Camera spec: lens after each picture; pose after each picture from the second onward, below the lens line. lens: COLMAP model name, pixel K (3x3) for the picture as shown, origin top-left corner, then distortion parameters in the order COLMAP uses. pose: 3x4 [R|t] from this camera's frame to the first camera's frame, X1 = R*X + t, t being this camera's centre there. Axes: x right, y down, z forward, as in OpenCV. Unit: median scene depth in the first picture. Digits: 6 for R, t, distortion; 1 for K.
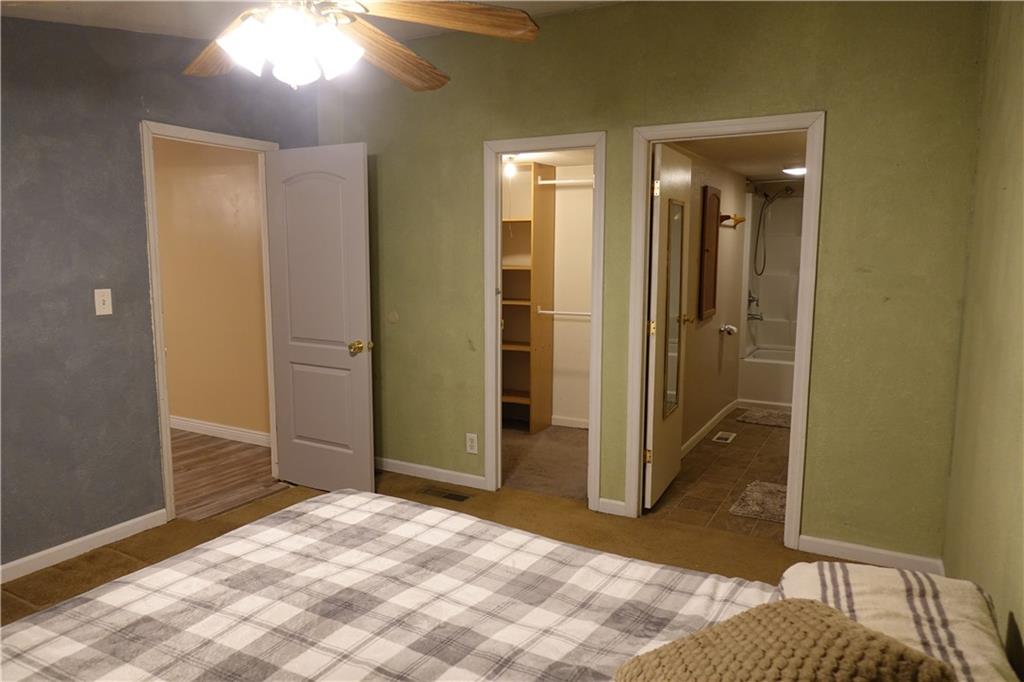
lens RADIAL K [[695.5, 0, 508.1], [0, 695.5, 339.1], [0, 0, 1]] dist [-0.006860, 0.000728]
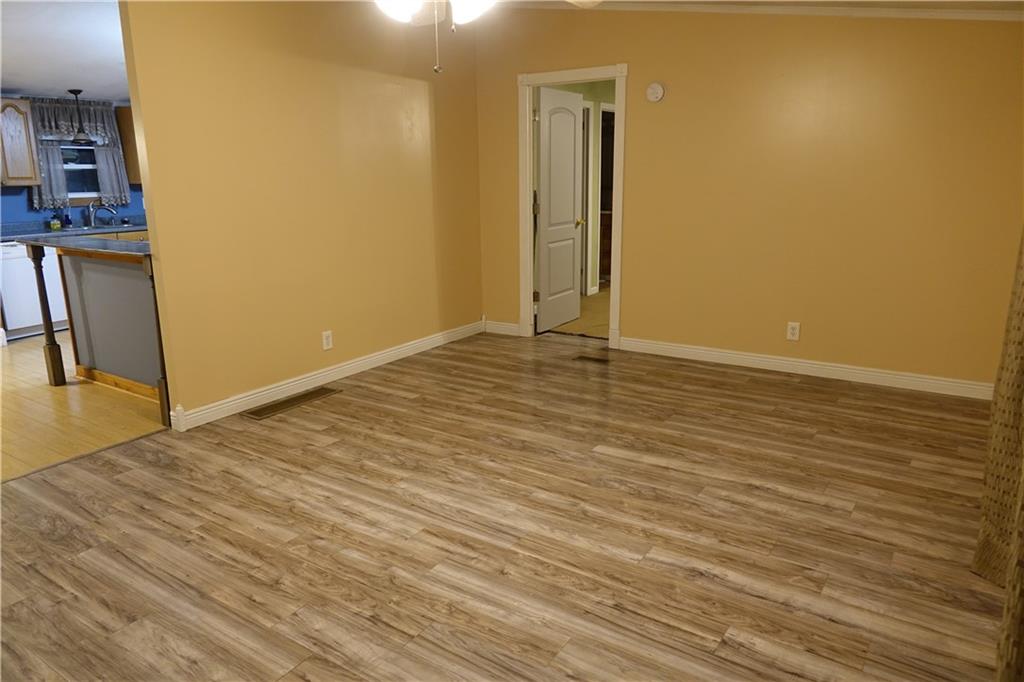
lens RADIAL K [[695.5, 0, 508.1], [0, 695.5, 339.1], [0, 0, 1]] dist [-0.006860, 0.000728]
pose [[0.091069, -0.238532, 0.966855, -2.255379], [0.150480, 0.963037, 0.223416, -0.137148], [-0.984410, 0.125146, 0.123597, 1.214269]]
